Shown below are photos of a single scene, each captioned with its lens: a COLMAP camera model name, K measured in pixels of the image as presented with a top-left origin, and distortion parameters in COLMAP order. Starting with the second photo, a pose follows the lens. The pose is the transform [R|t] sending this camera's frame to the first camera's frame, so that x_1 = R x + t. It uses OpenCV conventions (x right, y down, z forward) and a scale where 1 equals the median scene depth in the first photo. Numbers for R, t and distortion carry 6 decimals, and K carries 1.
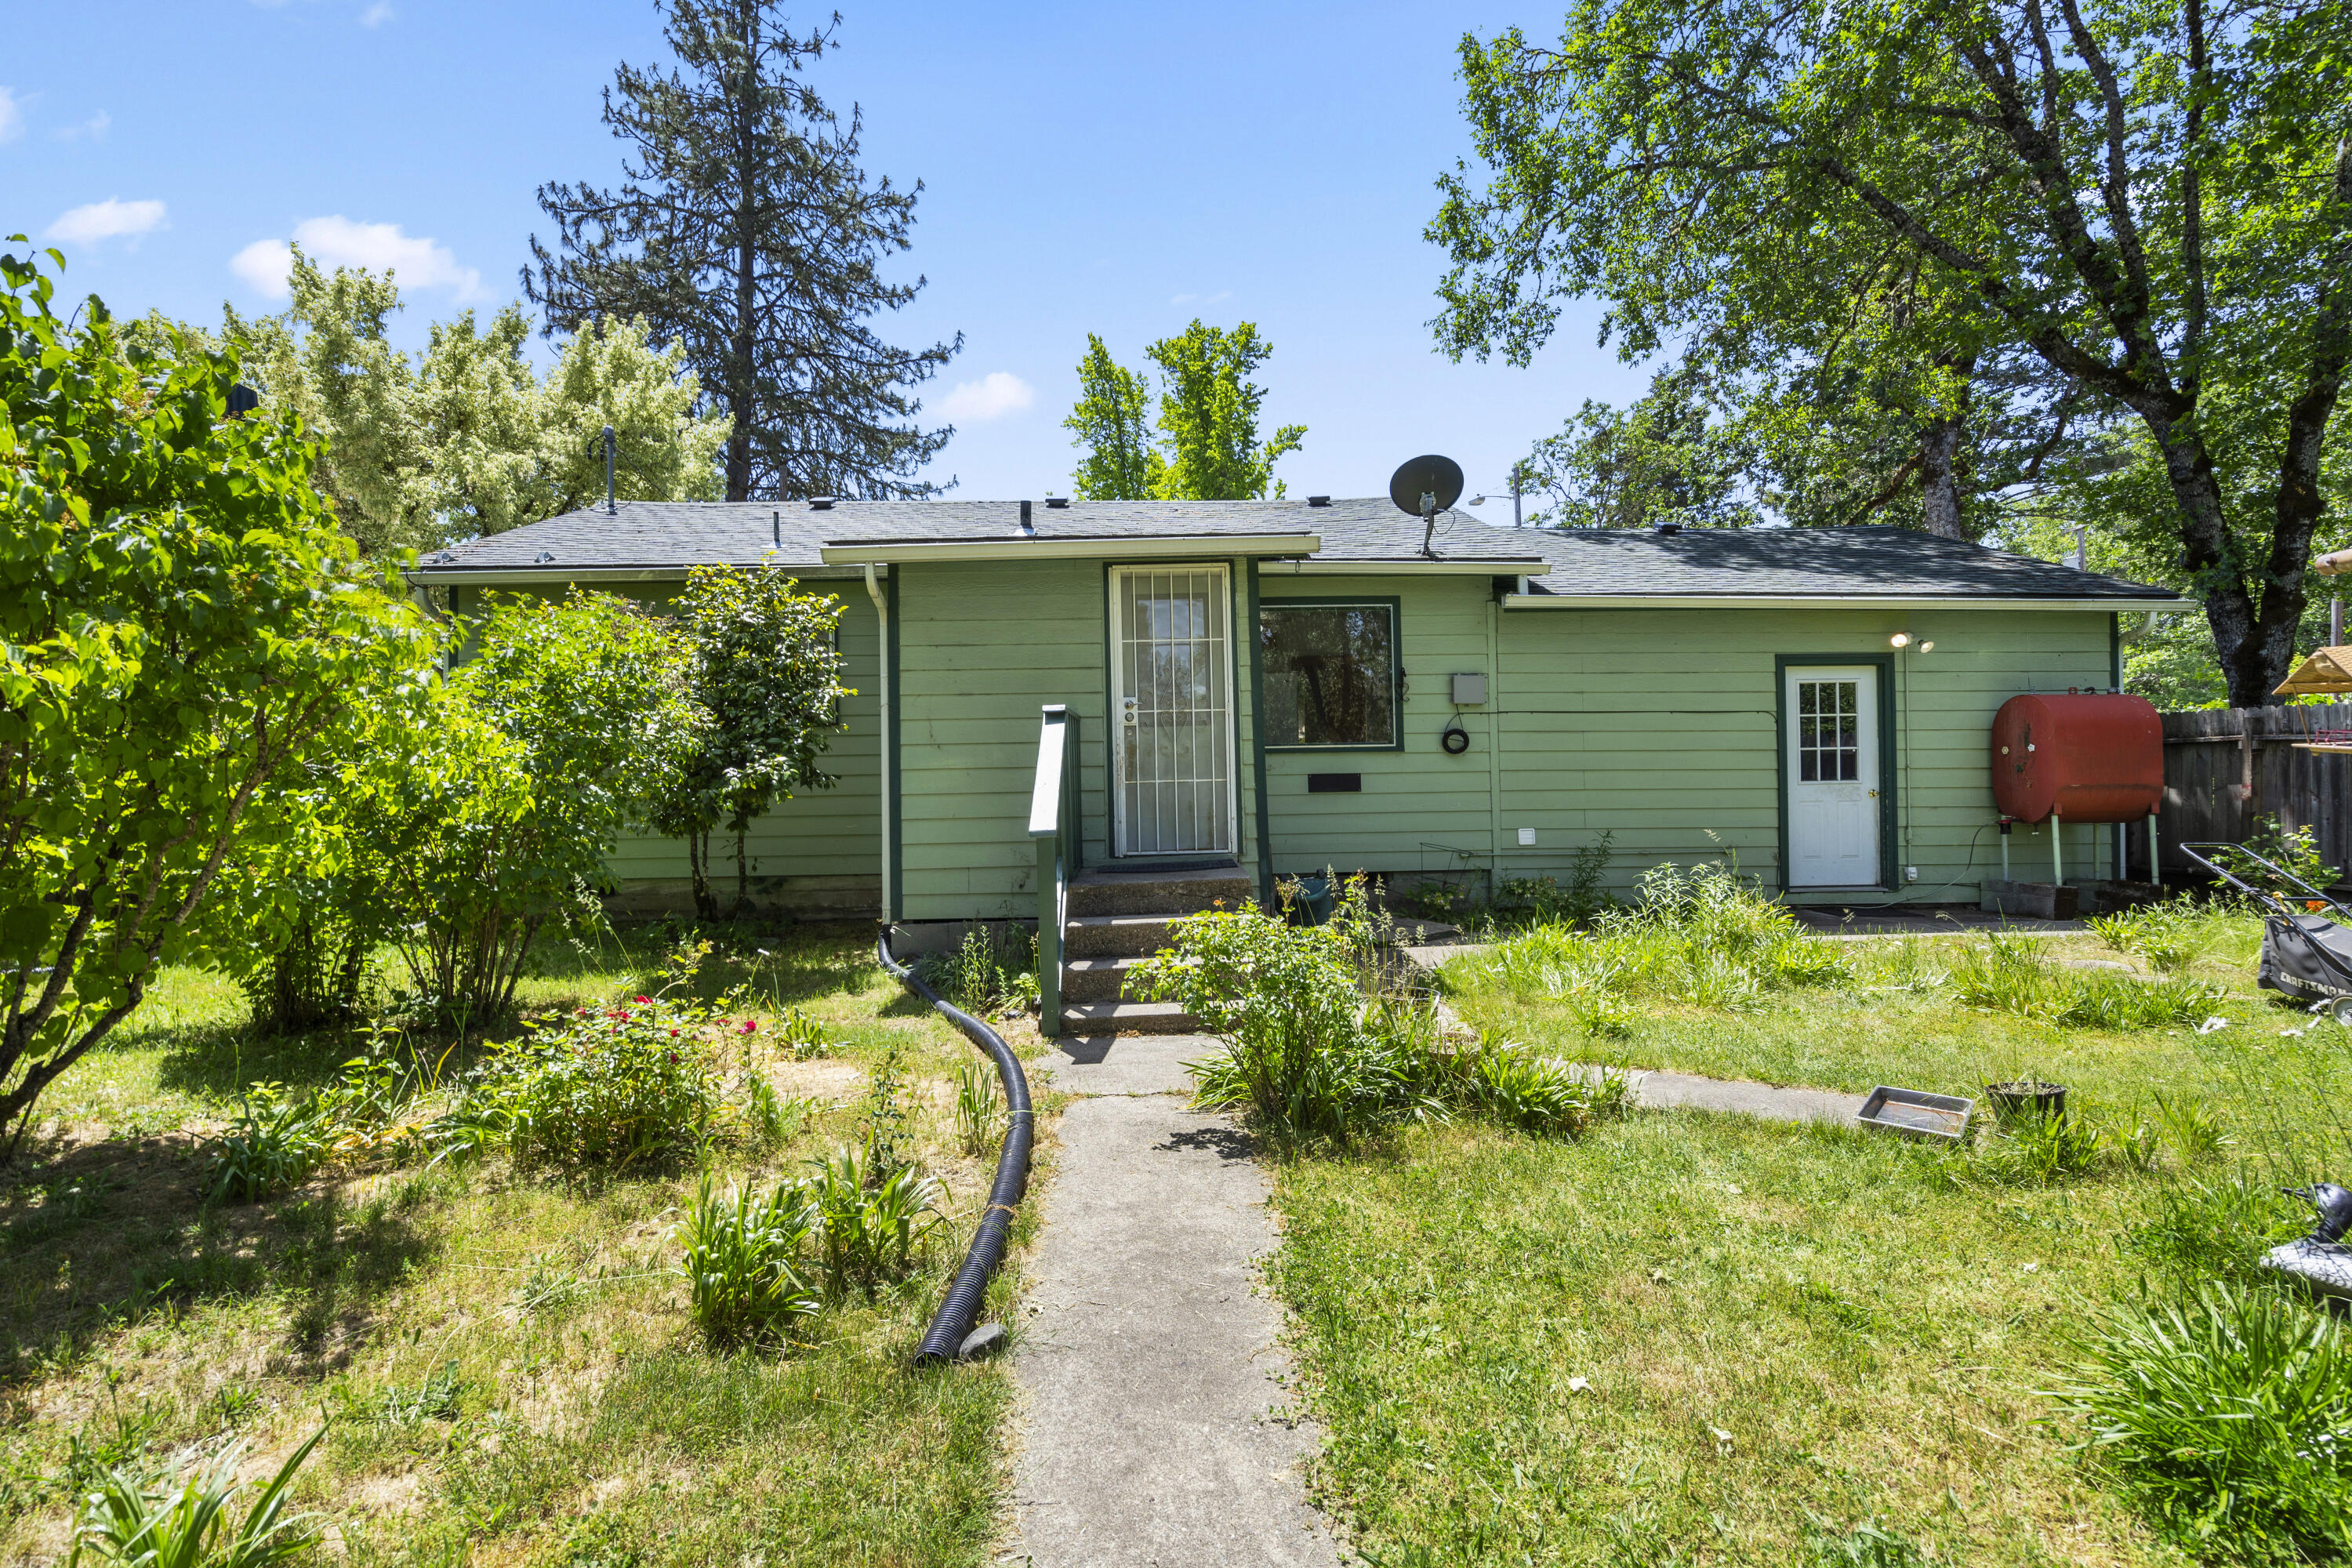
lens RADIAL K [[1075.3, 0, 1166.4], [0, 1075.3, 785.3], [0, 0, 1]] dist [-0.001973, 0.000345]
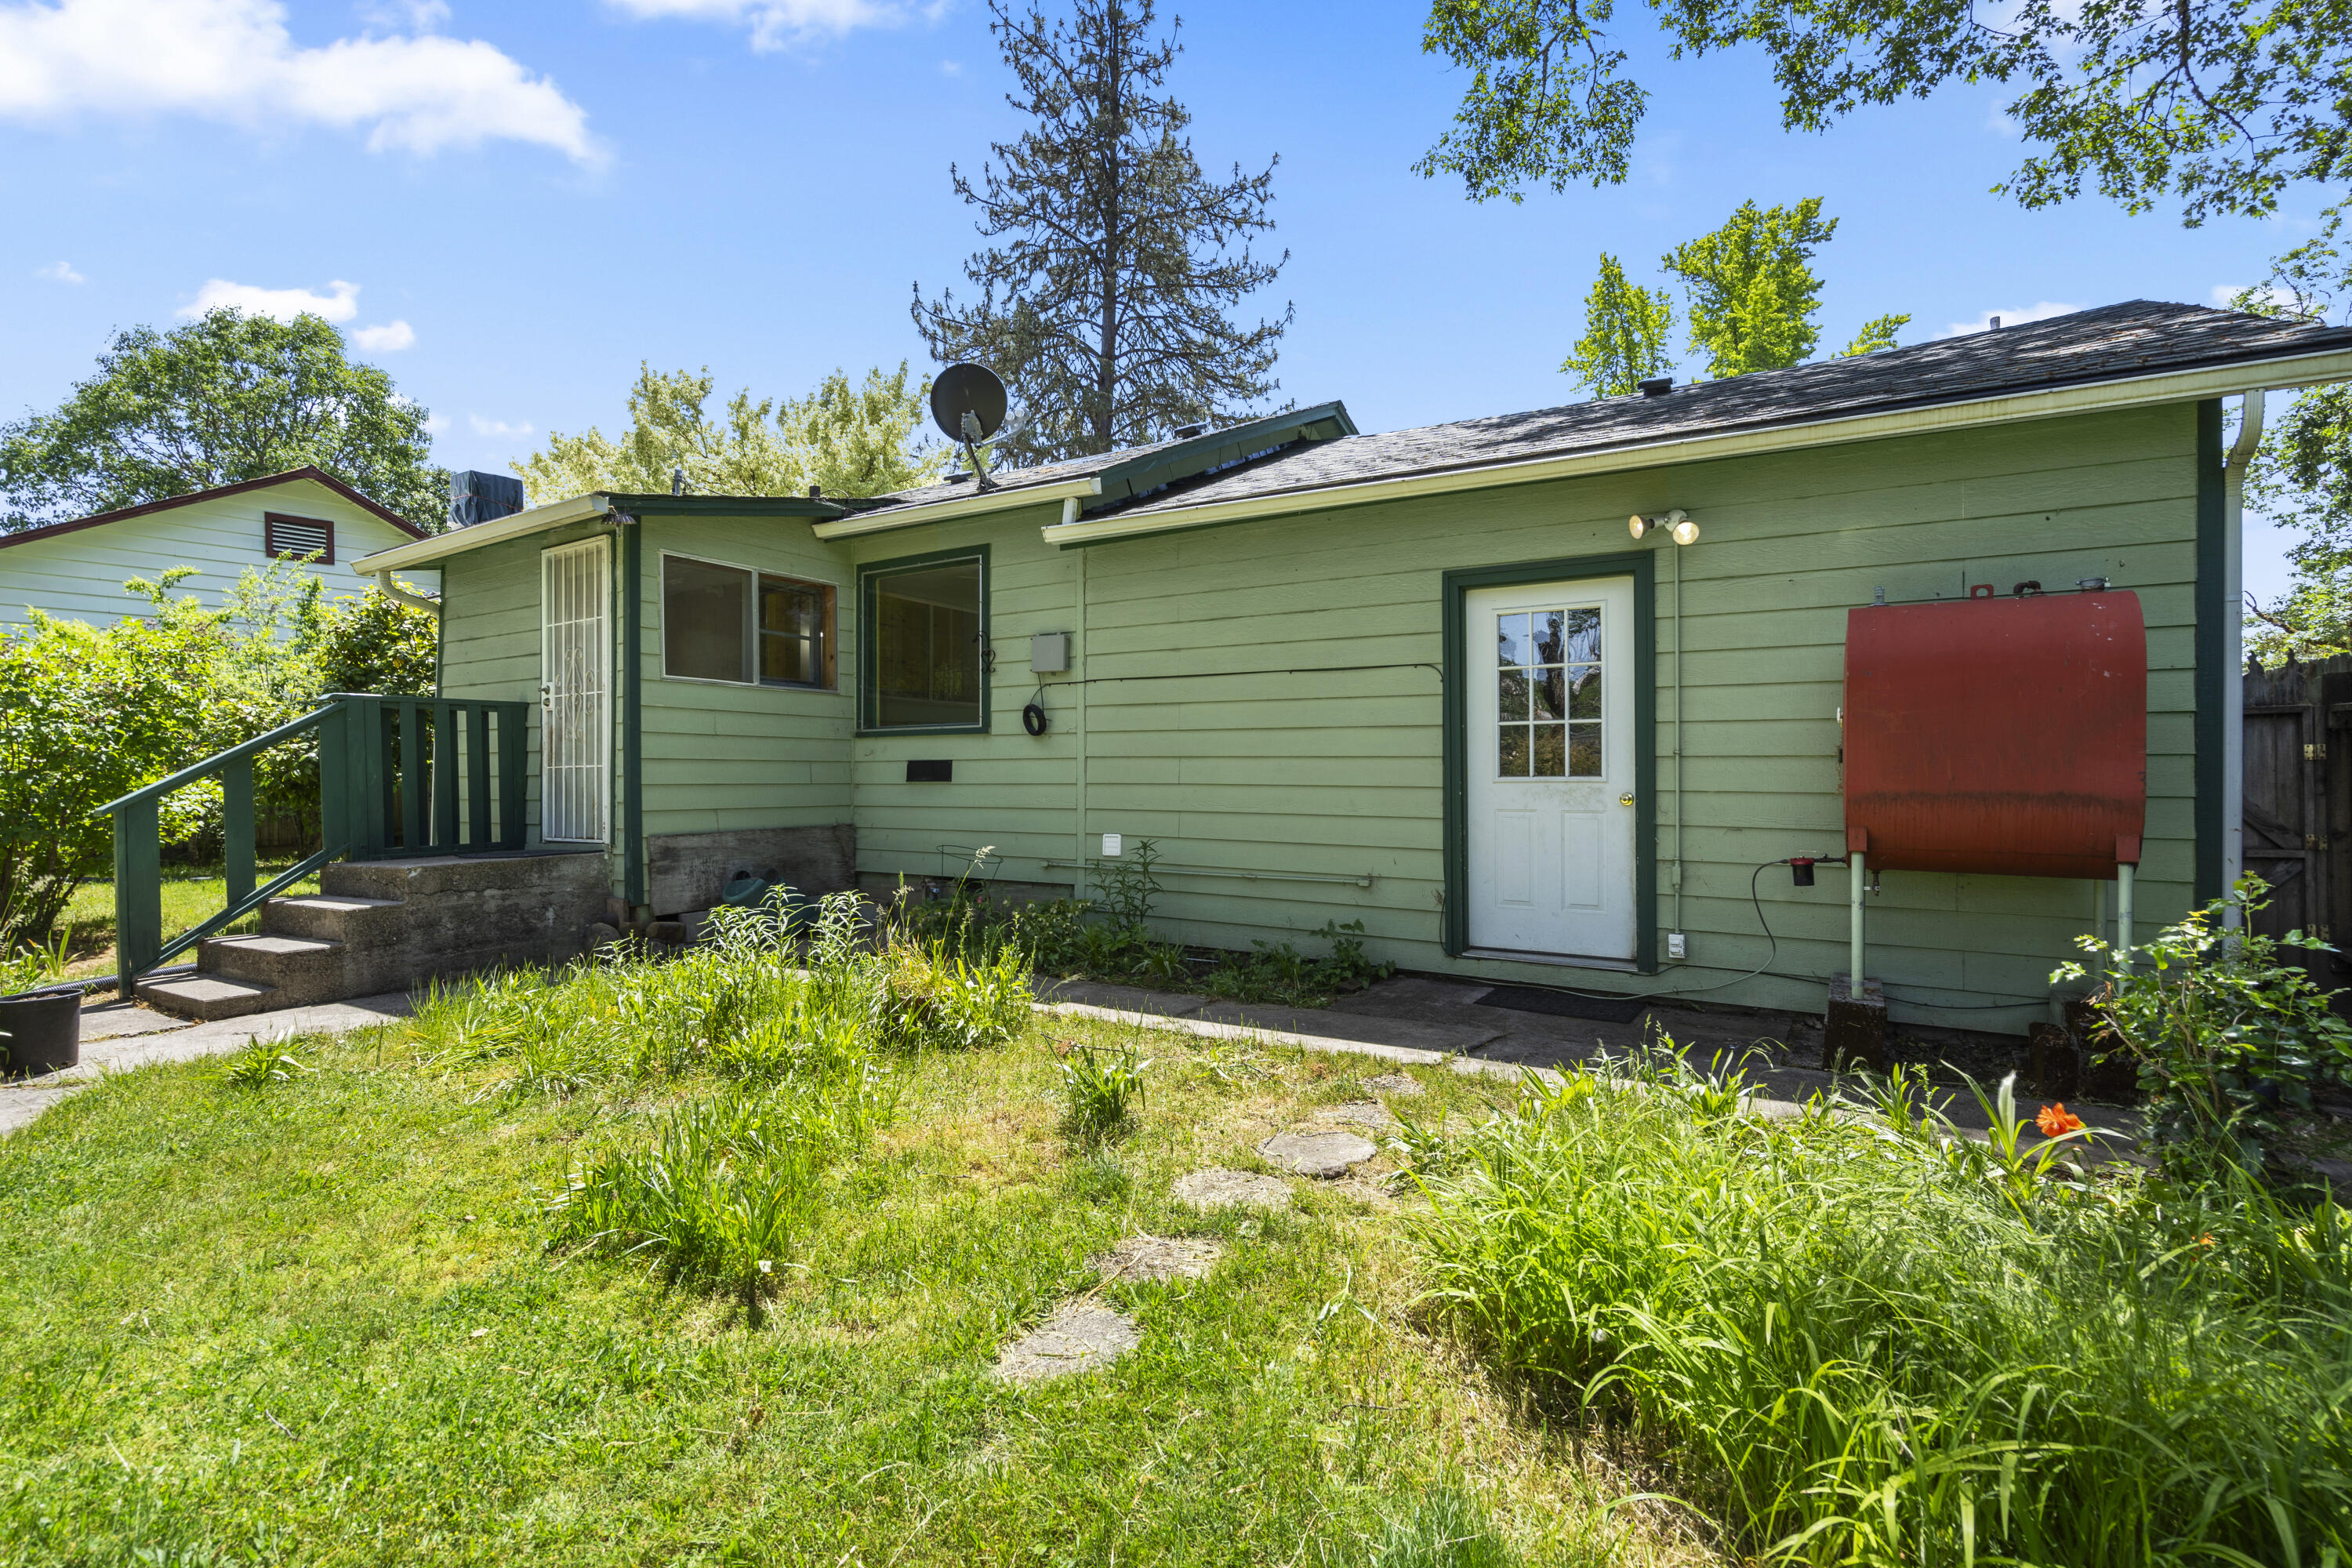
lens RADIAL K [[1075.3, 0, 1166.4], [0, 1075.3, 785.3], [0, 0, 1]] dist [-0.001973, 0.000345]
pose [[0.828362, 0.017677, -0.559914, 0.784073], [-0.009760, 0.999806, 0.017126, -0.007423], [0.560108, -0.008722, 0.828374, 0.394953]]
